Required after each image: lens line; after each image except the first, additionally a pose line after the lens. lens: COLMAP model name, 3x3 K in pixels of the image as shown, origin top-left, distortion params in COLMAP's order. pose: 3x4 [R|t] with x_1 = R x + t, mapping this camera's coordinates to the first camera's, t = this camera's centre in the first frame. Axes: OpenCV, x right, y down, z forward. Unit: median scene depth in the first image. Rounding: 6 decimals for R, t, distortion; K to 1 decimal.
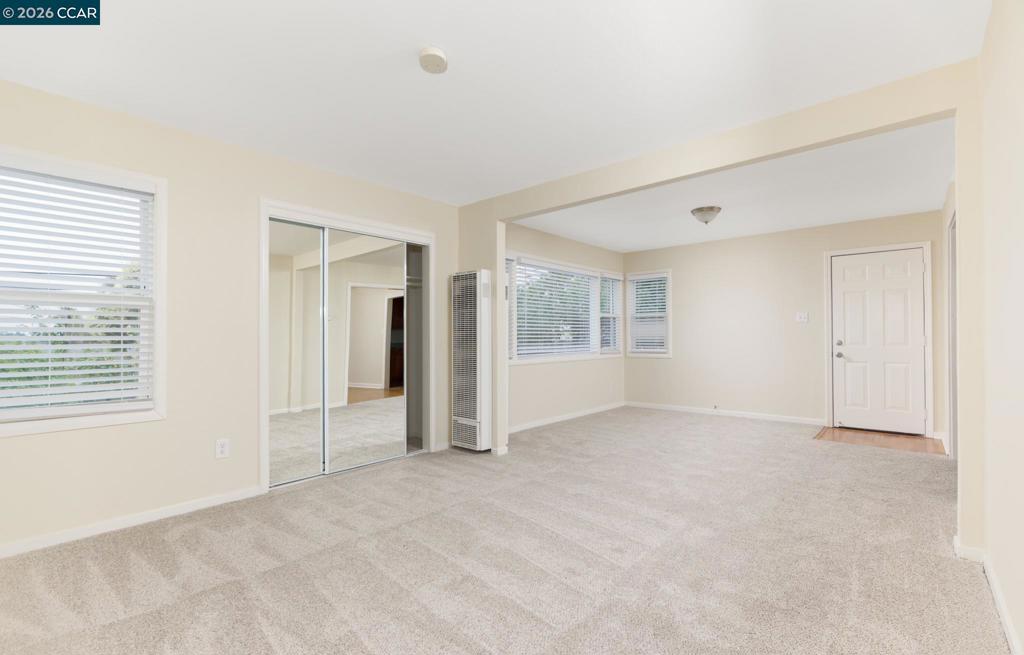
lens RADIAL K [[452.5, 0, 496.3], [0, 452.5, 330.3], [0, 0, 1]] dist [-0.001832, -0.000039]
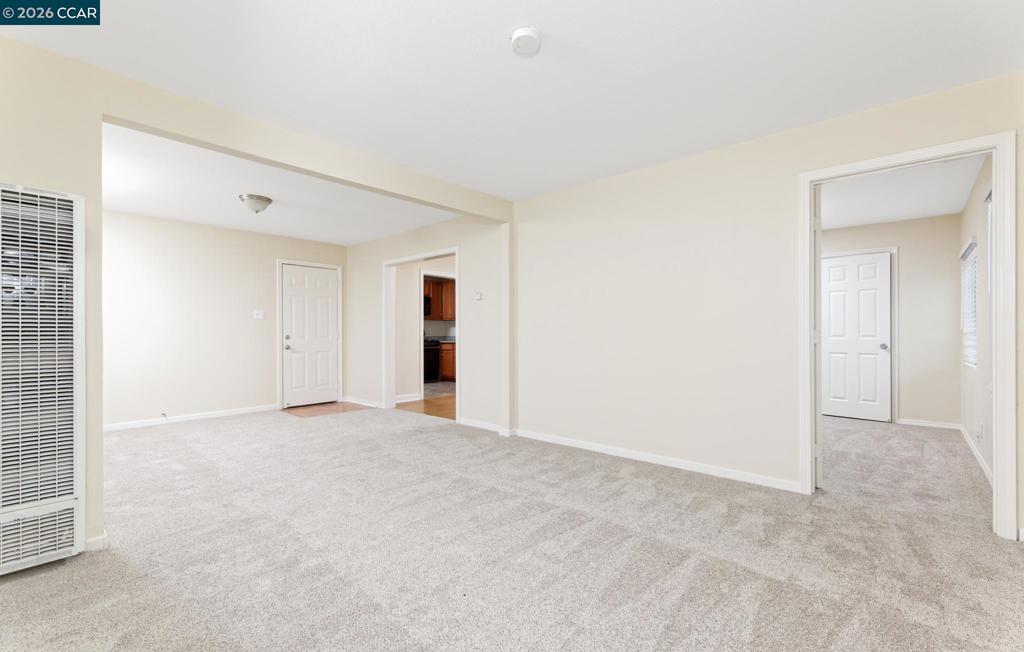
lens RADIAL K [[441.3, 0, 513.1], [0, 441.3, 328.5], [0, 0, 1]] dist [-0.002254, 0.000763]
pose [[0.011379, 0.010500, 0.999880, -0.431781], [-0.006115, 0.999927, -0.010430, 0.014065], [-0.999917, -0.005996, 0.011442, 0.418010]]
